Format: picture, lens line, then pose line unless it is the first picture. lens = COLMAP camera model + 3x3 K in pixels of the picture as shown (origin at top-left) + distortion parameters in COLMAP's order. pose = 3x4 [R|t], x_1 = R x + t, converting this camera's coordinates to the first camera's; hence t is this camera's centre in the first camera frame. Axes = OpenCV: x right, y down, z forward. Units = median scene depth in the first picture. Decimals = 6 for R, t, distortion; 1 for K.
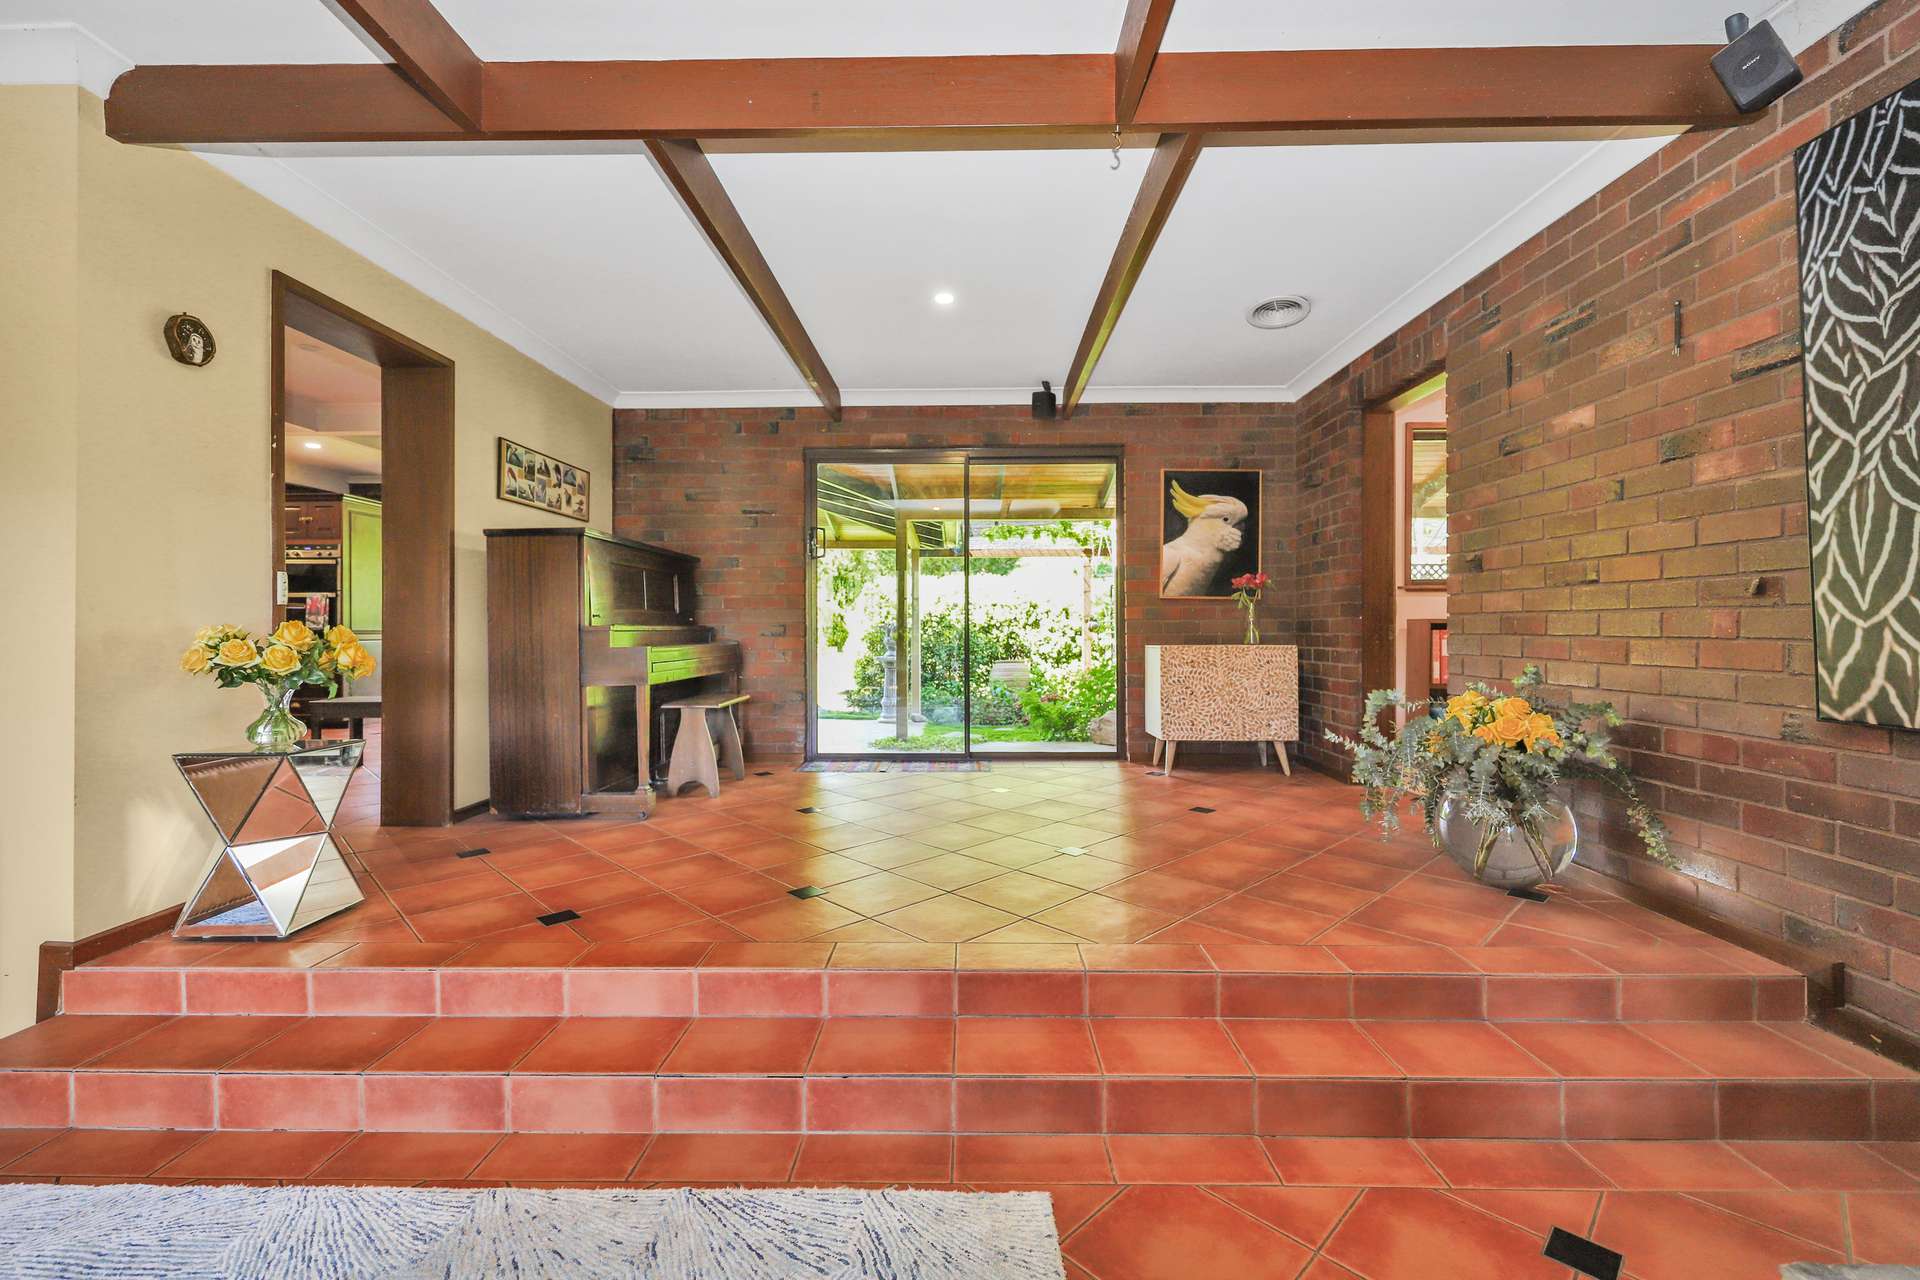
lens RADIAL K [[795.2, 0, 956.8], [0, 795.2, 627.2], [0, 0, 1]] dist [0.011180, -0.000962]
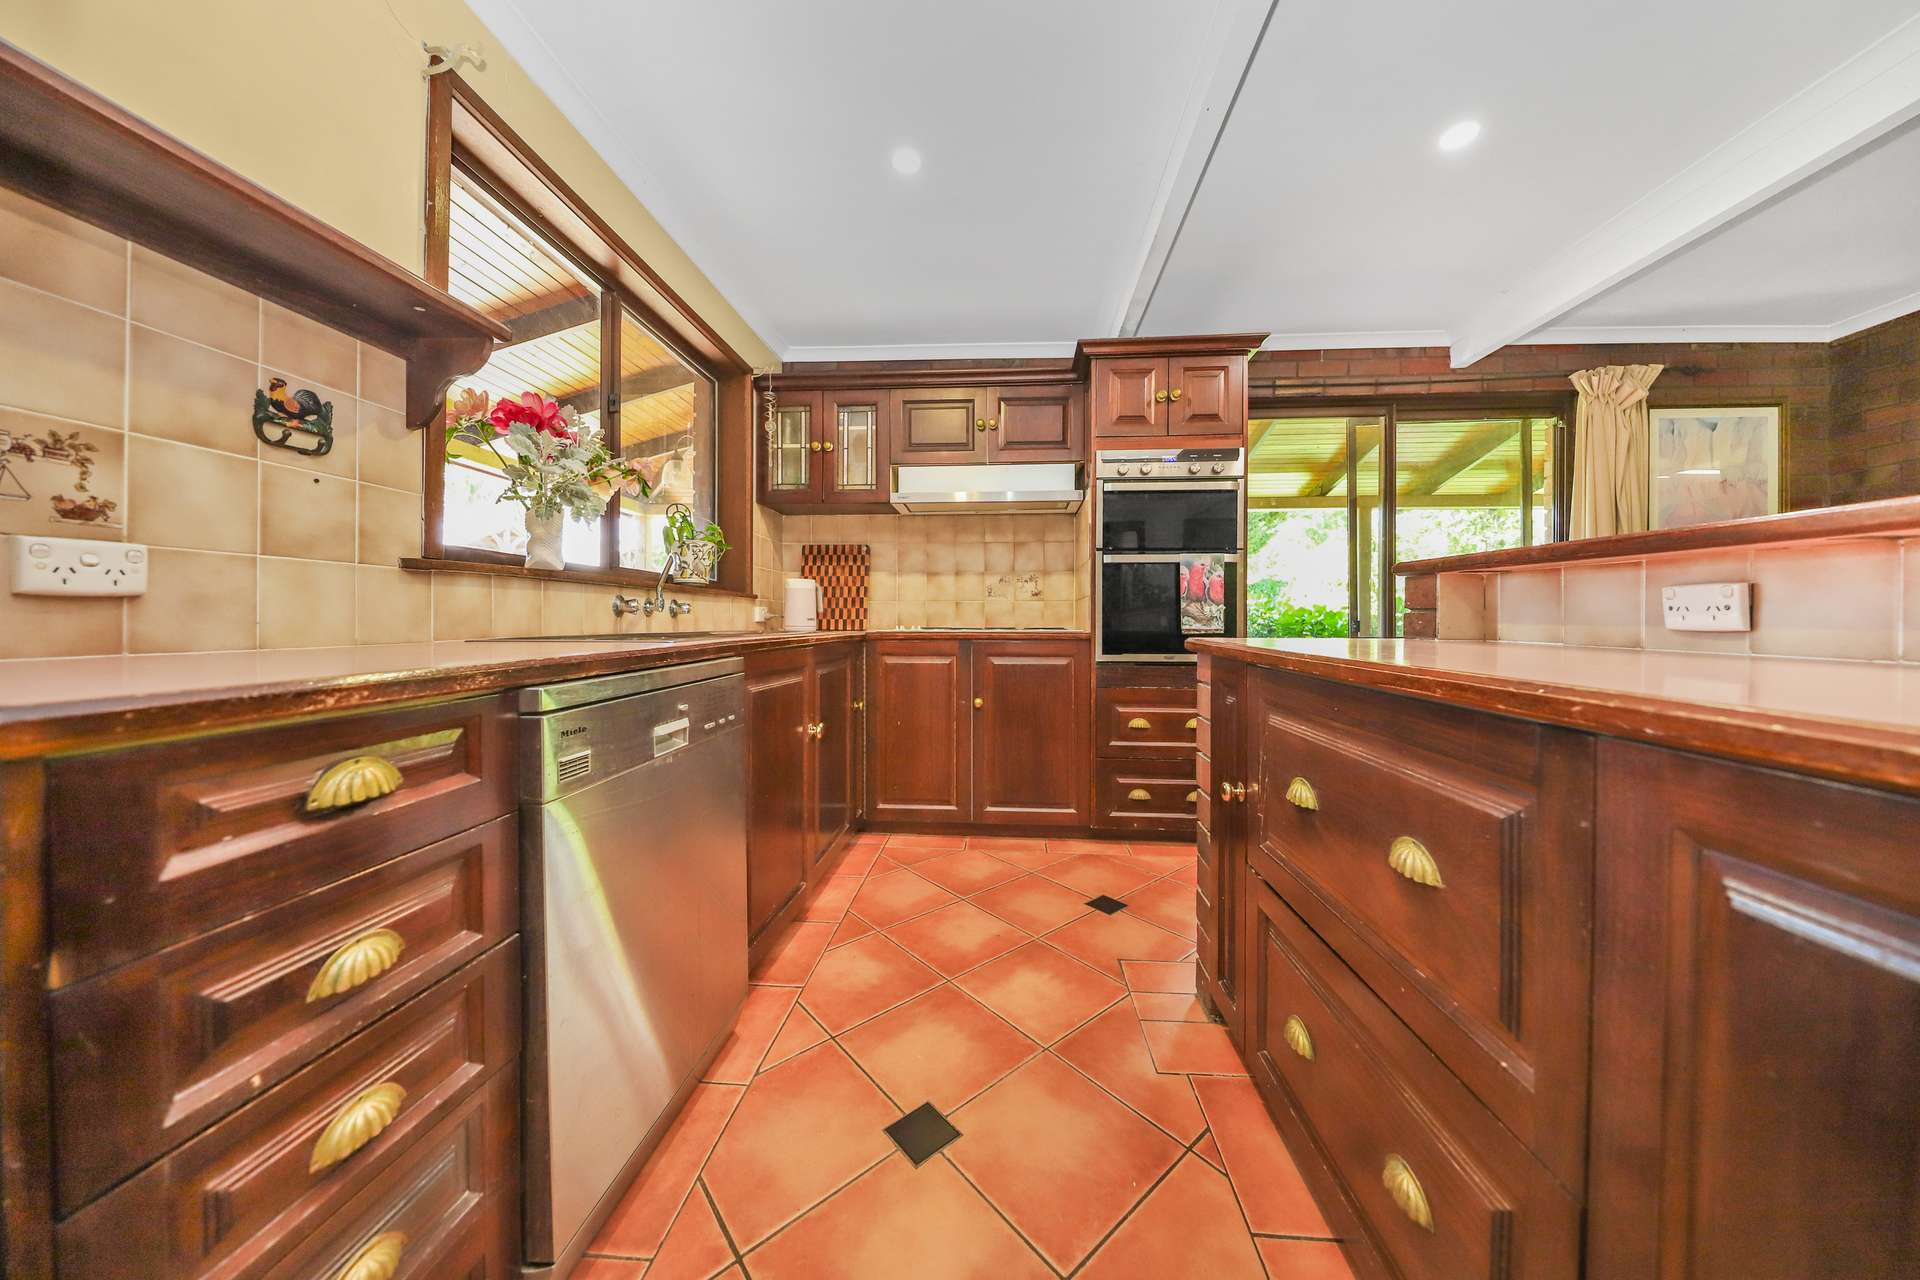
lens RADIAL K [[612.3, 0, 957.0], [0, 612.3, 622.7], [0, 0, 1]] dist [0.001183, -0.000020]
pose [[0.998292, -0.004530, -0.058249, -0.915421], [0.005050, 0.999949, 0.008781, -0.007576], [0.058207, -0.009060, 0.998263, 0.640990]]
